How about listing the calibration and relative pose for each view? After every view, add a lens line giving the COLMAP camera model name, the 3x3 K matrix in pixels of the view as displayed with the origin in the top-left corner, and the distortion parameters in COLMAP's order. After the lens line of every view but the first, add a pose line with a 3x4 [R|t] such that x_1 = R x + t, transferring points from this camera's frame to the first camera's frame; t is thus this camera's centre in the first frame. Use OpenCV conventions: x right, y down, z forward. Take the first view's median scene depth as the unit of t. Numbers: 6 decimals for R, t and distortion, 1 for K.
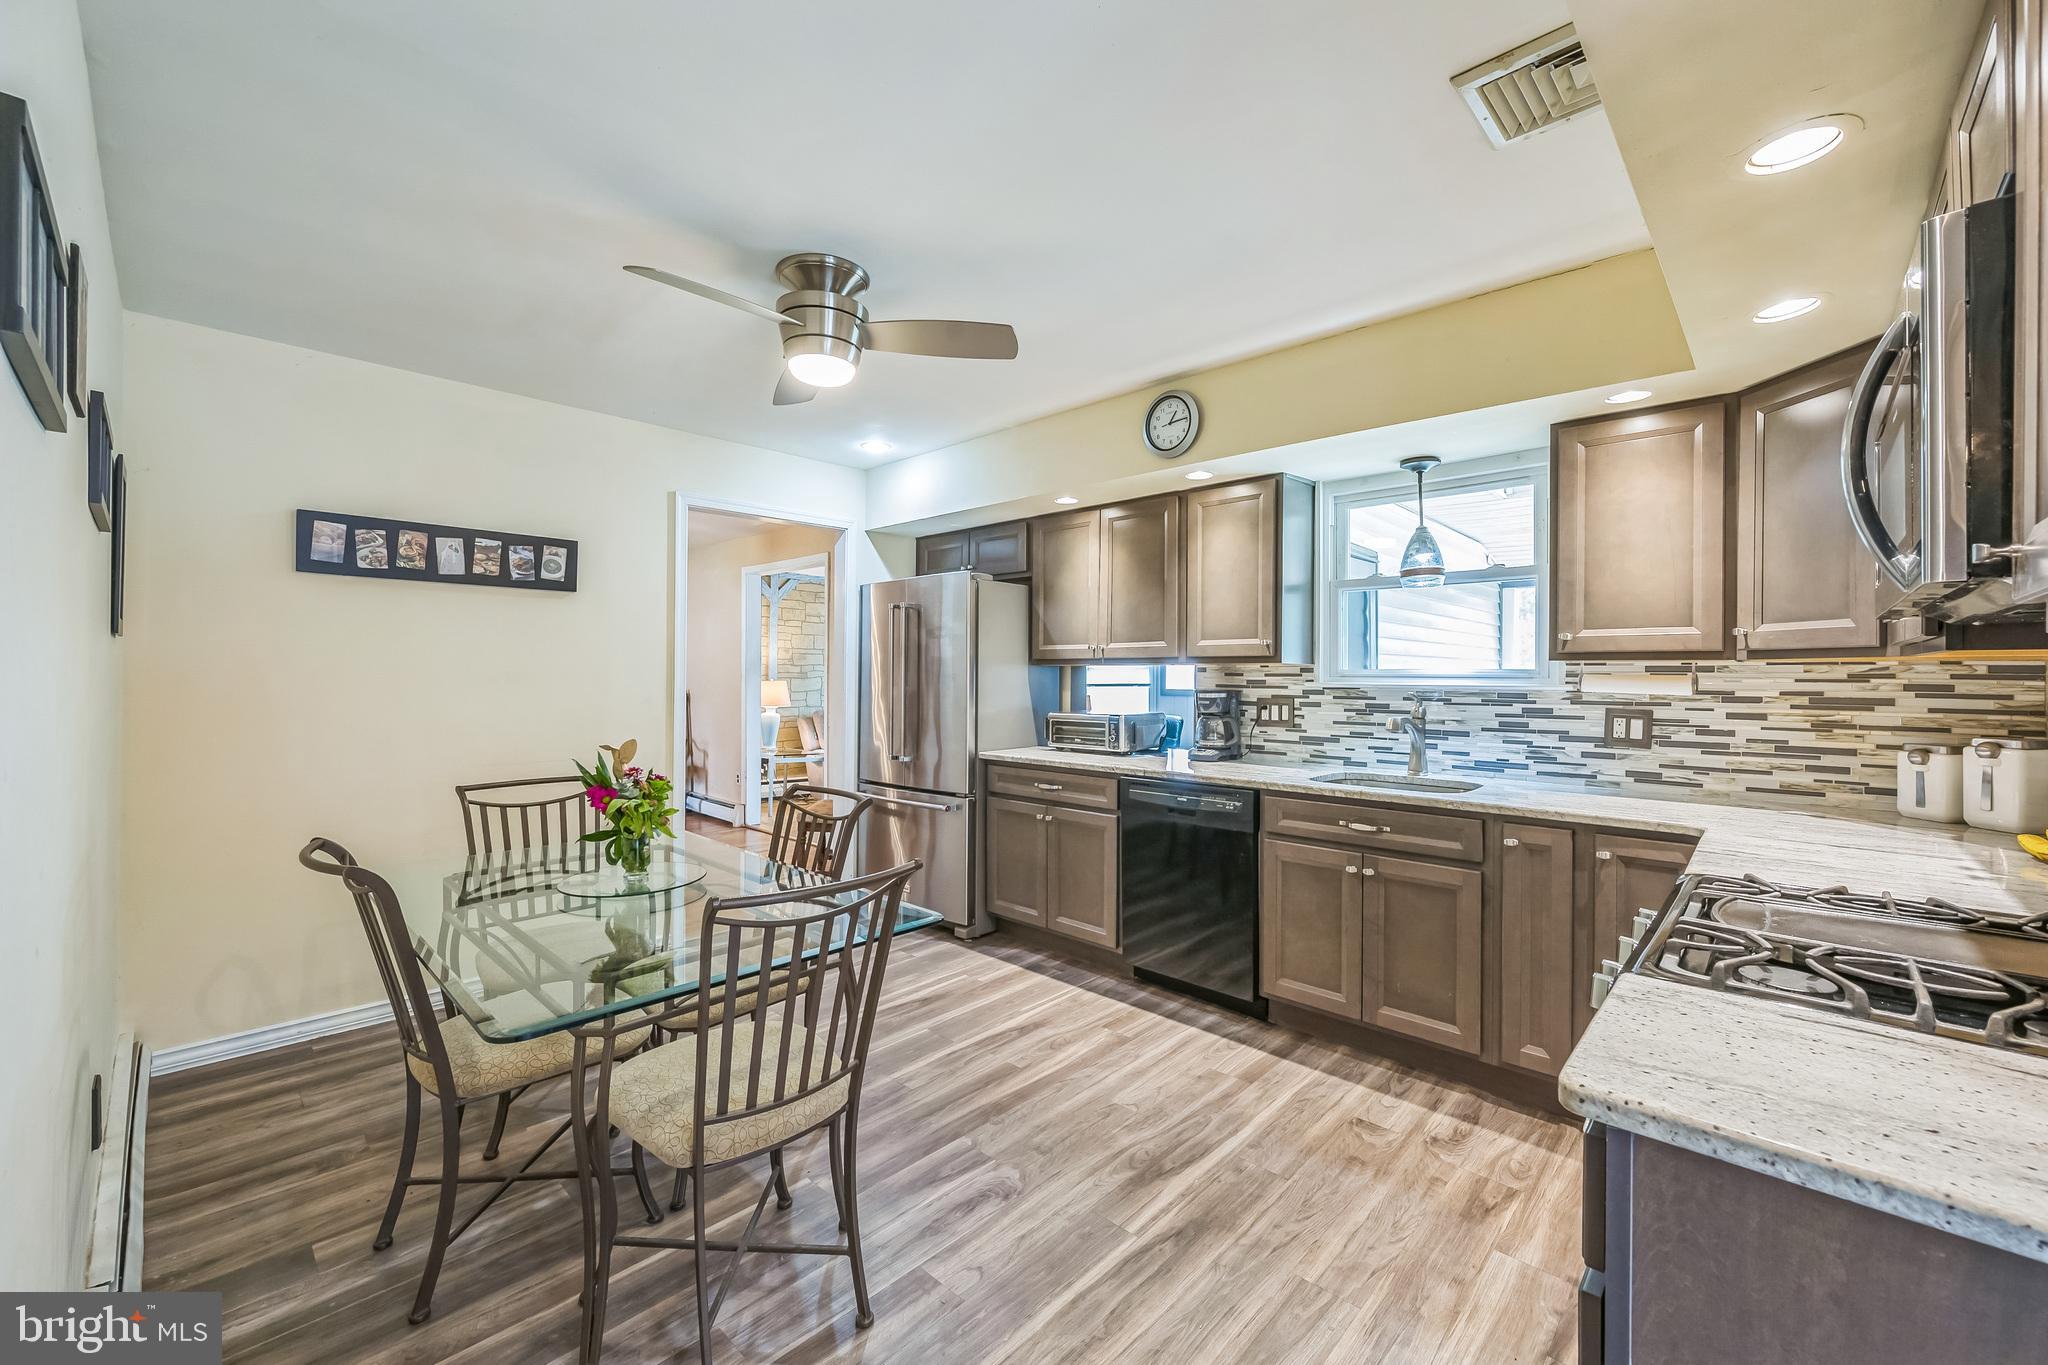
lens RADIAL K [[816.7, 0, 1030.9], [0, 816.7, 678.5], [0, 0, 1]] dist [-0.000966, -0.000069]
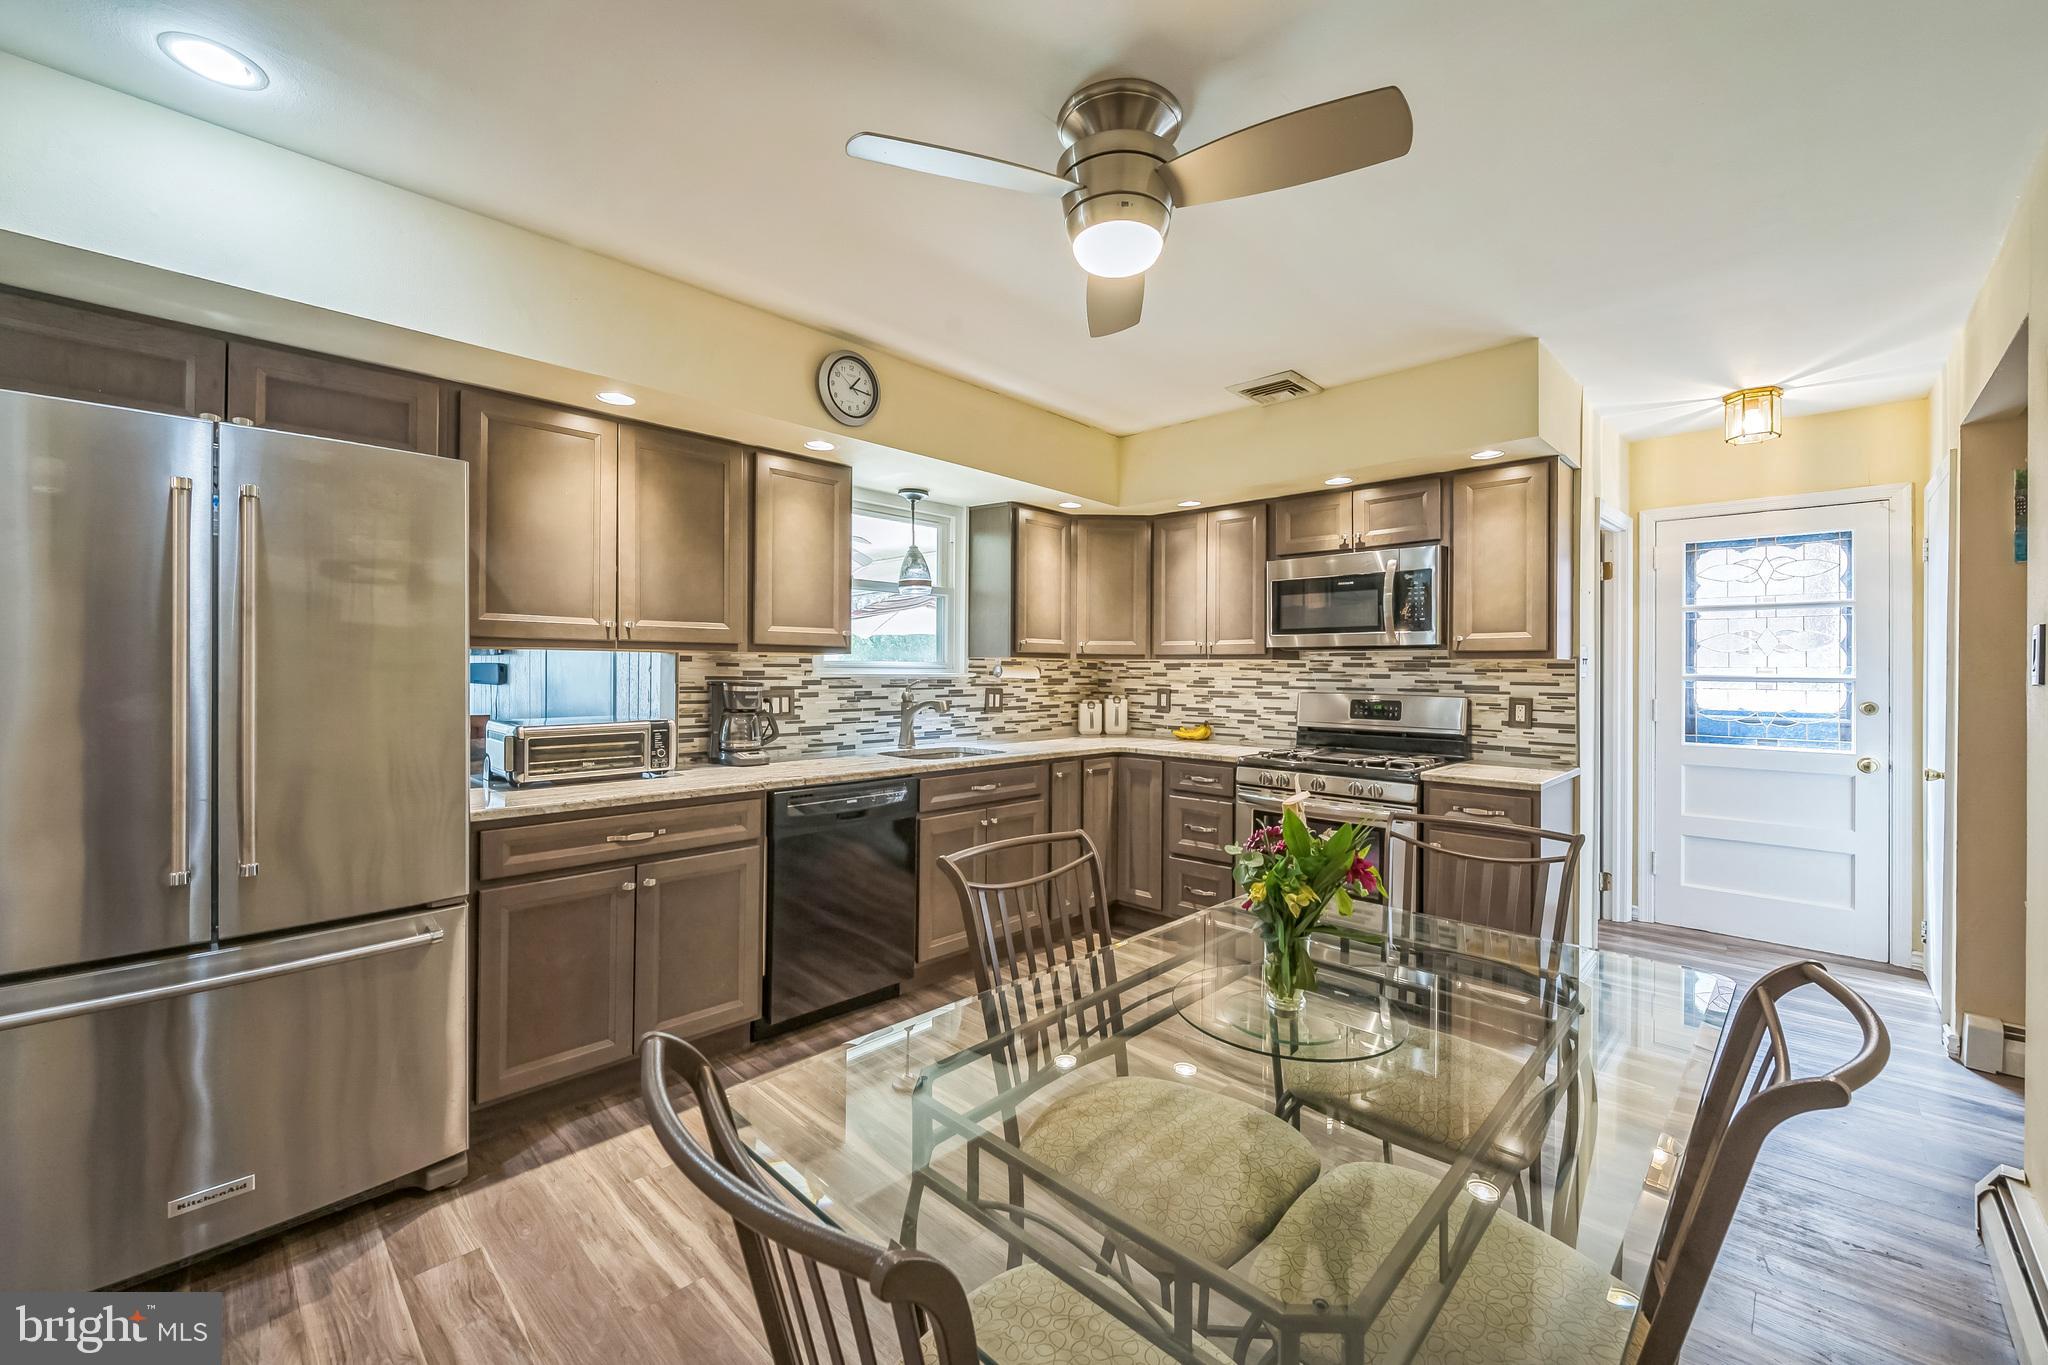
lens RADIAL K [[816.7, 0, 1027.6], [0, 816.7, 673.4], [0, 0, 1]] dist [-0.000966, -0.000069]
pose [[0.005266, -0.008481, 0.999950, -0.731833], [-0.000808, 0.999964, 0.008485, -0.003896], [-0.999986, -0.000852, 0.005259, 0.797129]]
